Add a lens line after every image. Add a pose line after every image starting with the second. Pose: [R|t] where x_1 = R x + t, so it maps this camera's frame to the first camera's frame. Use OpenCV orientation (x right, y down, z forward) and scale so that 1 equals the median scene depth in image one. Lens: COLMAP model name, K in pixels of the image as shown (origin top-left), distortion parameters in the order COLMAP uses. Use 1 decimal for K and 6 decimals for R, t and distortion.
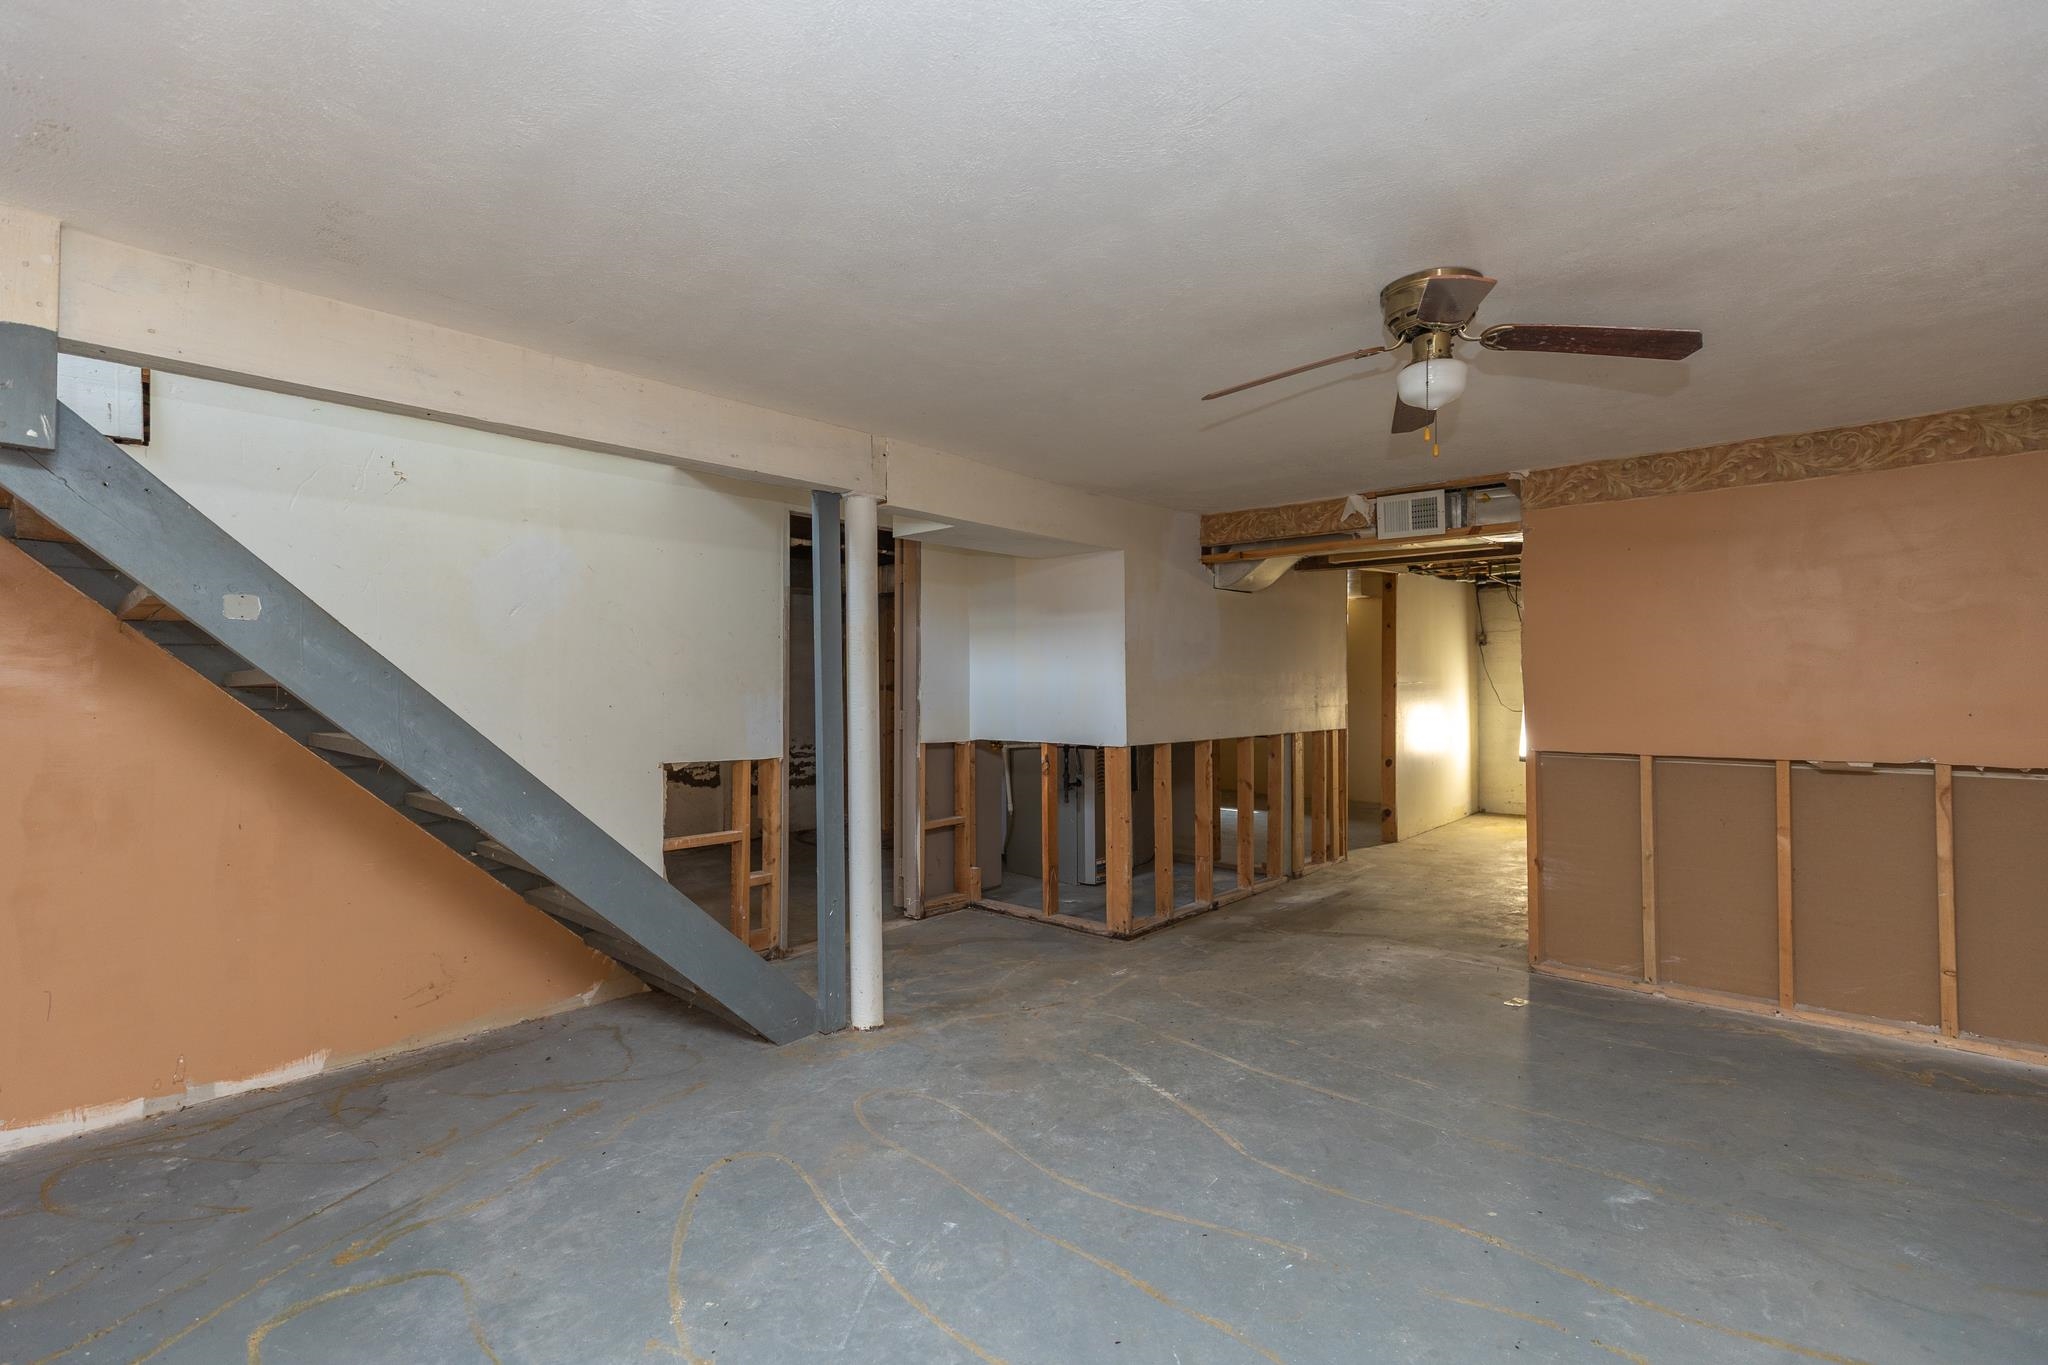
lens RADIAL K [[924.5, 0, 1024.8], [0, 924.5, 678.1], [0, 0, 1]] dist [0.002811, 0.000591]
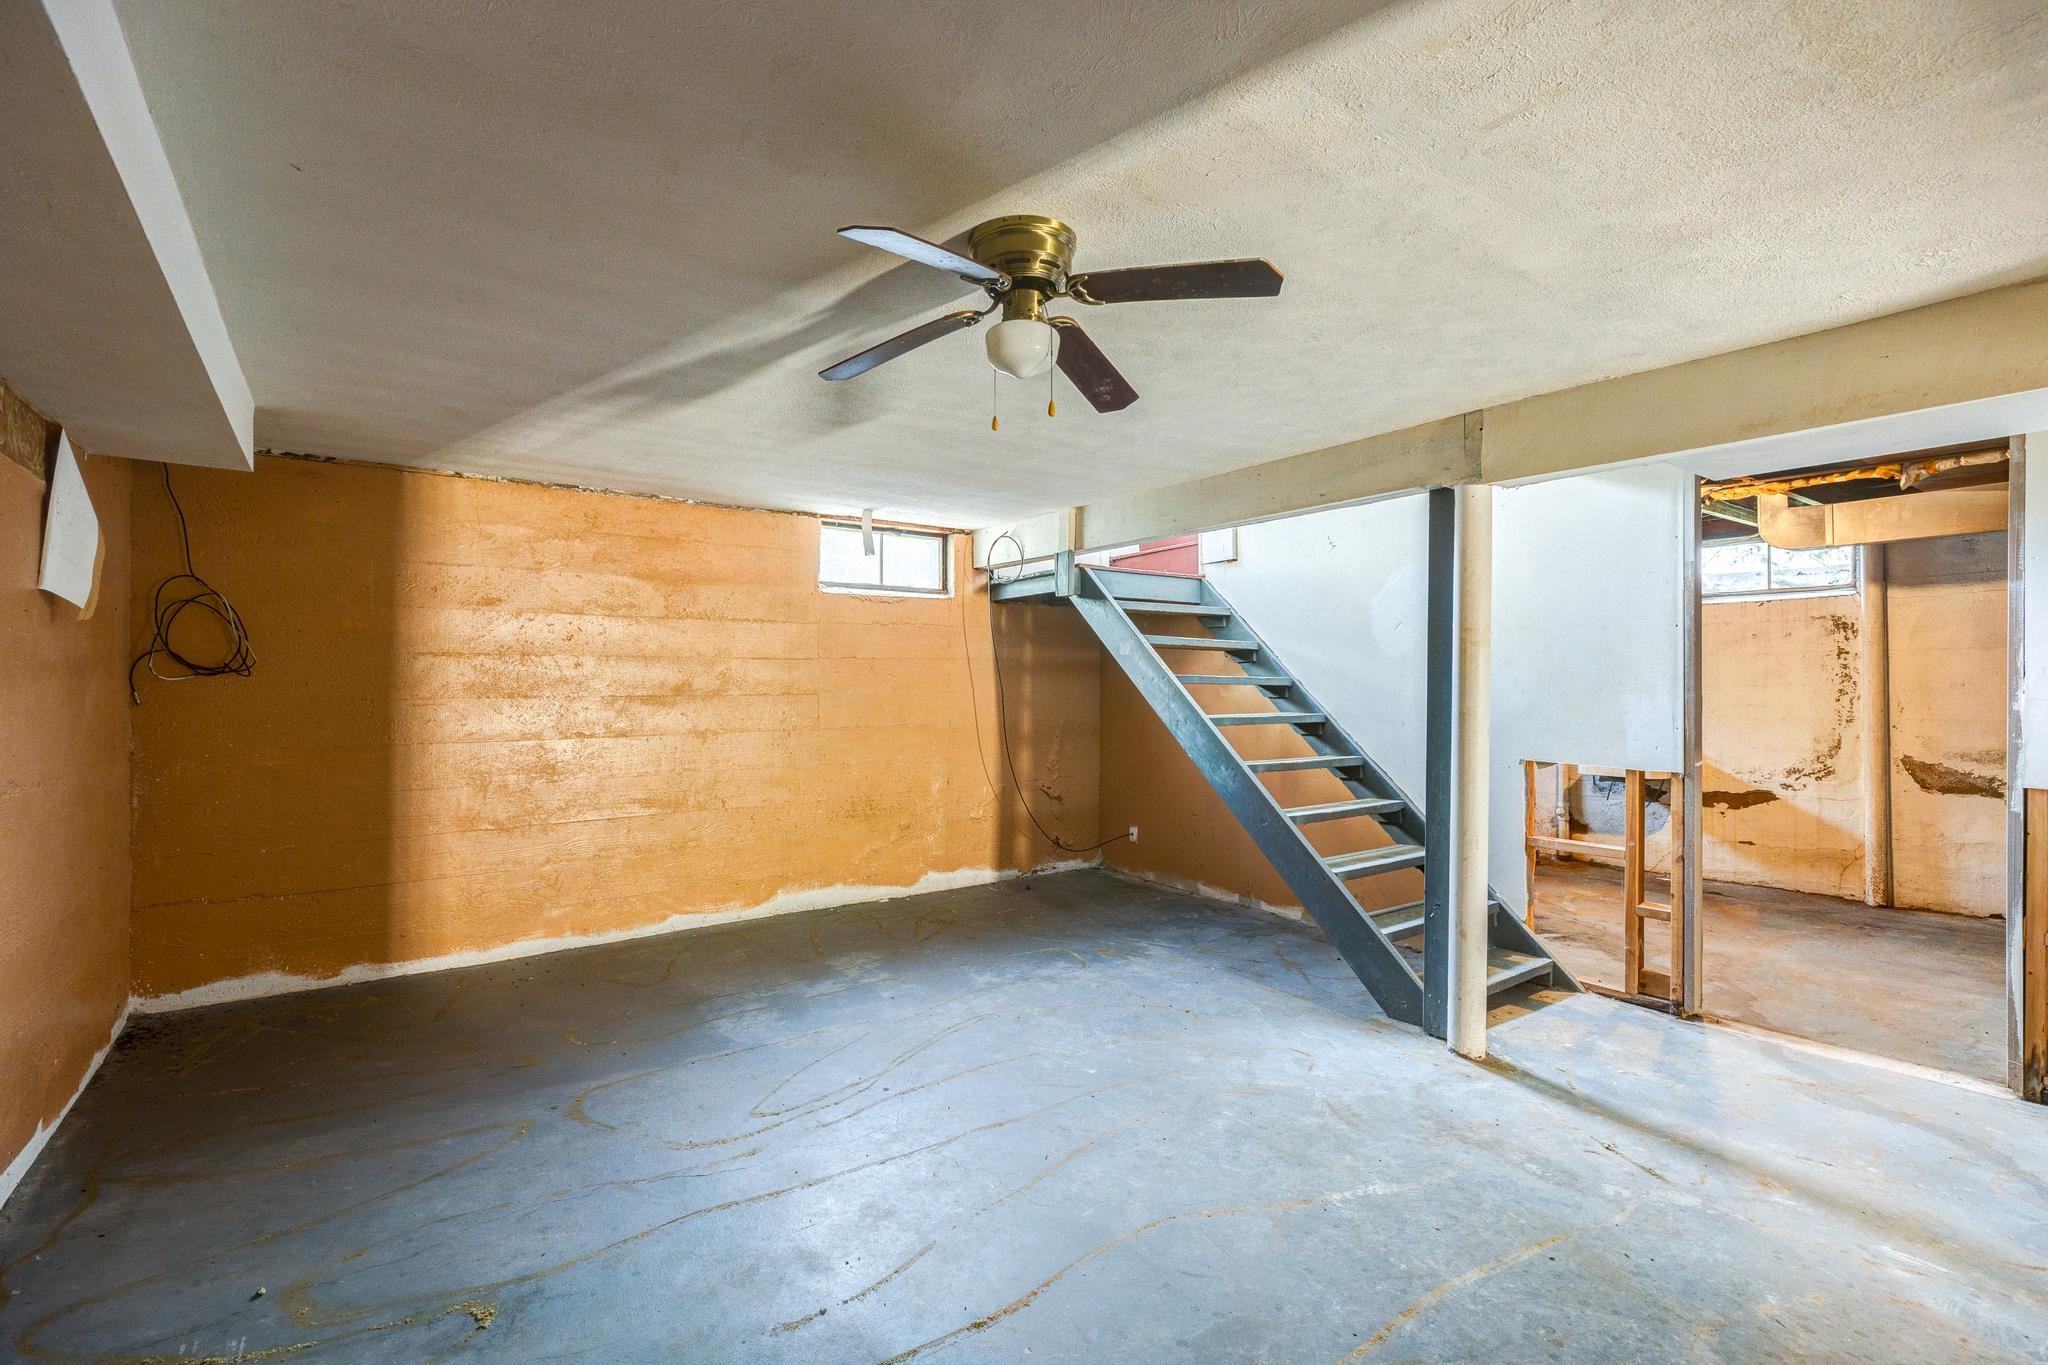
lens RADIAL K [[924.5, 0, 1025.0], [0, 924.5, 684.2], [0, 0, 1]] dist [0.002811, 0.000591]
pose [[-0.206062, -0.000431, -0.978539, 1.177842], [0.002636, 0.999996, -0.000996, 0.008872], [0.978535, -0.002785, -0.206060, 1.075074]]
